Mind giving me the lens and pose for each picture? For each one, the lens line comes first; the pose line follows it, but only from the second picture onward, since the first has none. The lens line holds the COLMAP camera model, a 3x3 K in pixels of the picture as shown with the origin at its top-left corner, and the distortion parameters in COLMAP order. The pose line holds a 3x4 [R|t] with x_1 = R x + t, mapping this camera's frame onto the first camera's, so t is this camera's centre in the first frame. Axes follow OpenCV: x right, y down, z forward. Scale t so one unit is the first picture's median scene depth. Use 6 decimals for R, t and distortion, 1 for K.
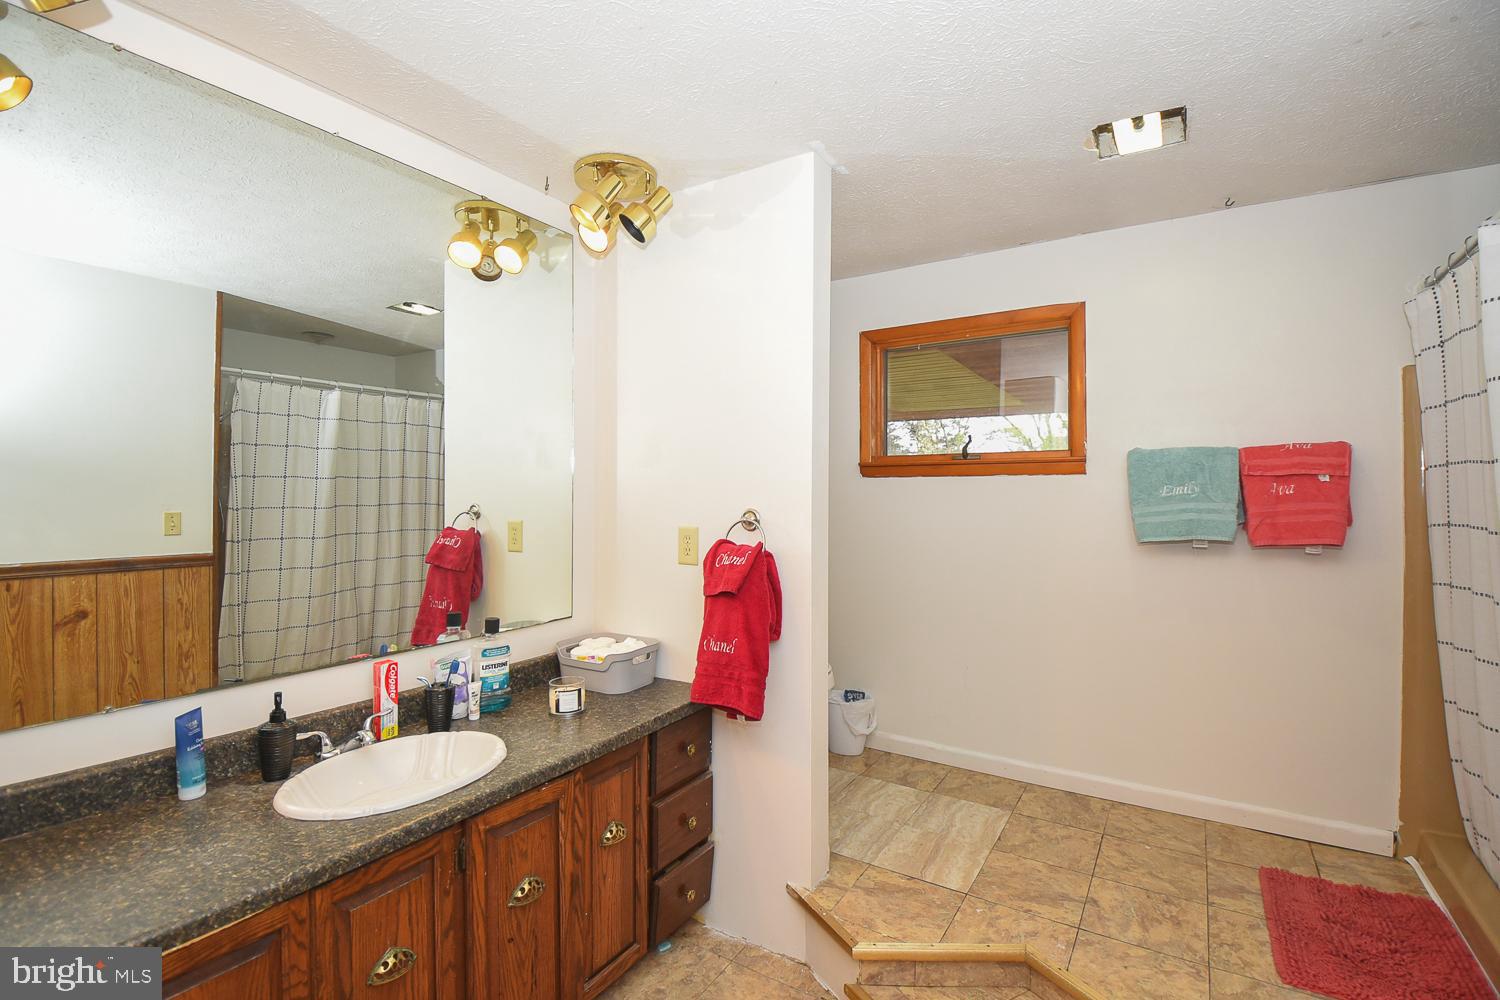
lens RADIAL K [[661.5, 0, 742.2], [0, 661.5, 494.9], [0, 0, 1]] dist [-0.015812, -0.007164]
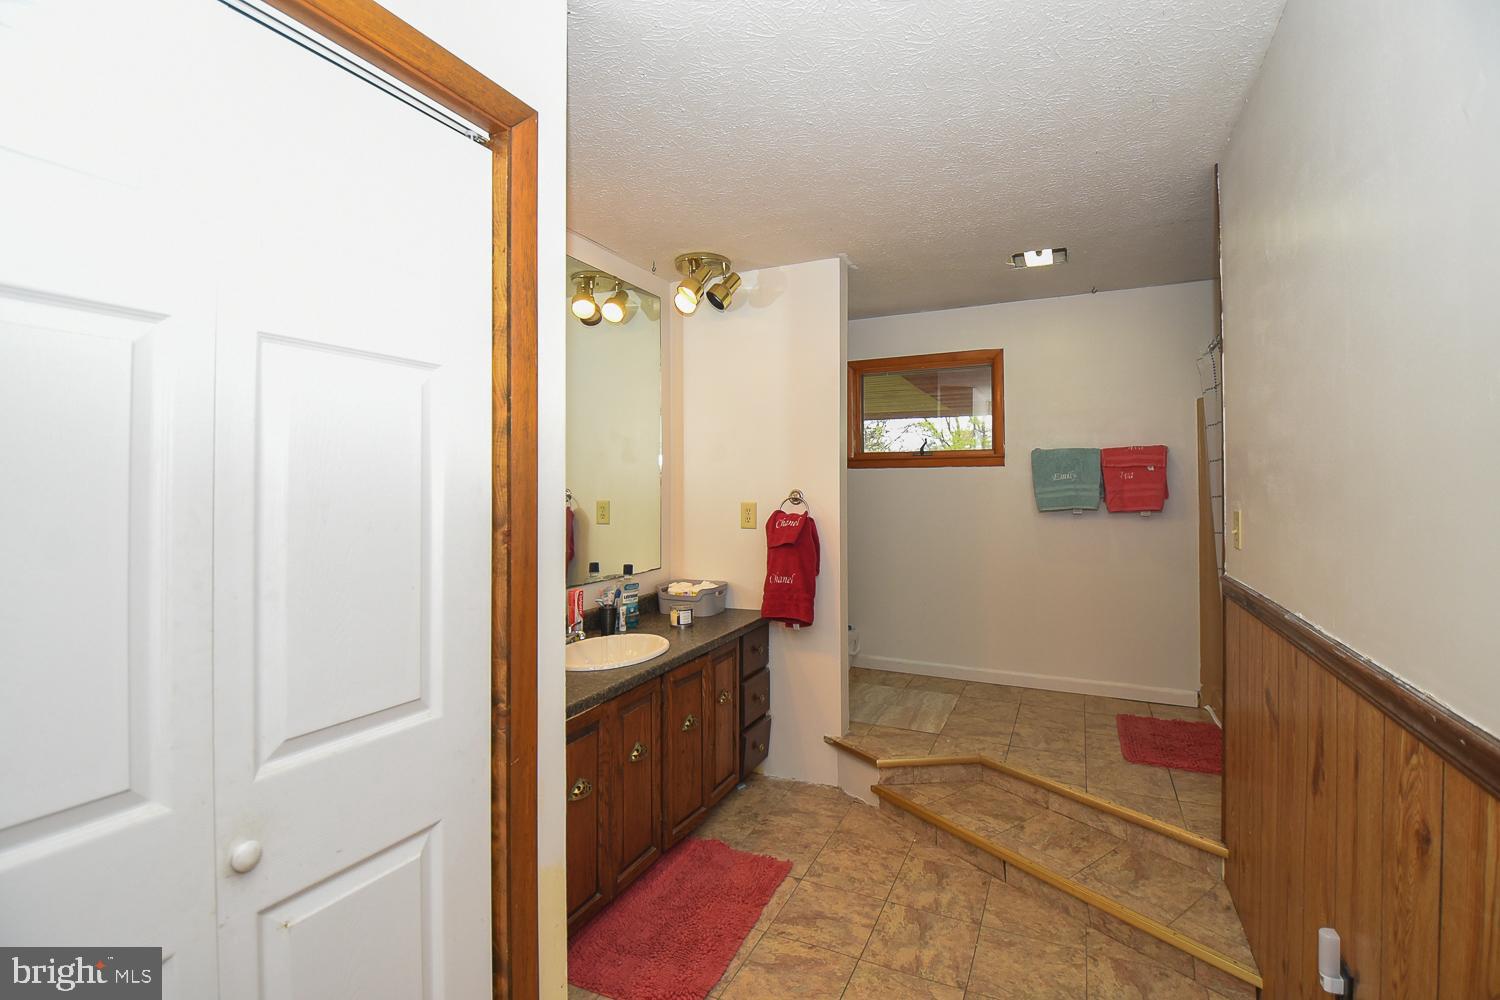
lens RADIAL K [[661.5, 0, 726.6], [0, 661.5, 478.8], [0, 0, 1]] dist [-0.015812, -0.007164]
pose [[0.994348, -0.003861, 0.106099, -0.310679], [0.005067, 0.999926, -0.011094, 0.012559], [-0.106048, 0.011569, 0.994294, -0.490279]]
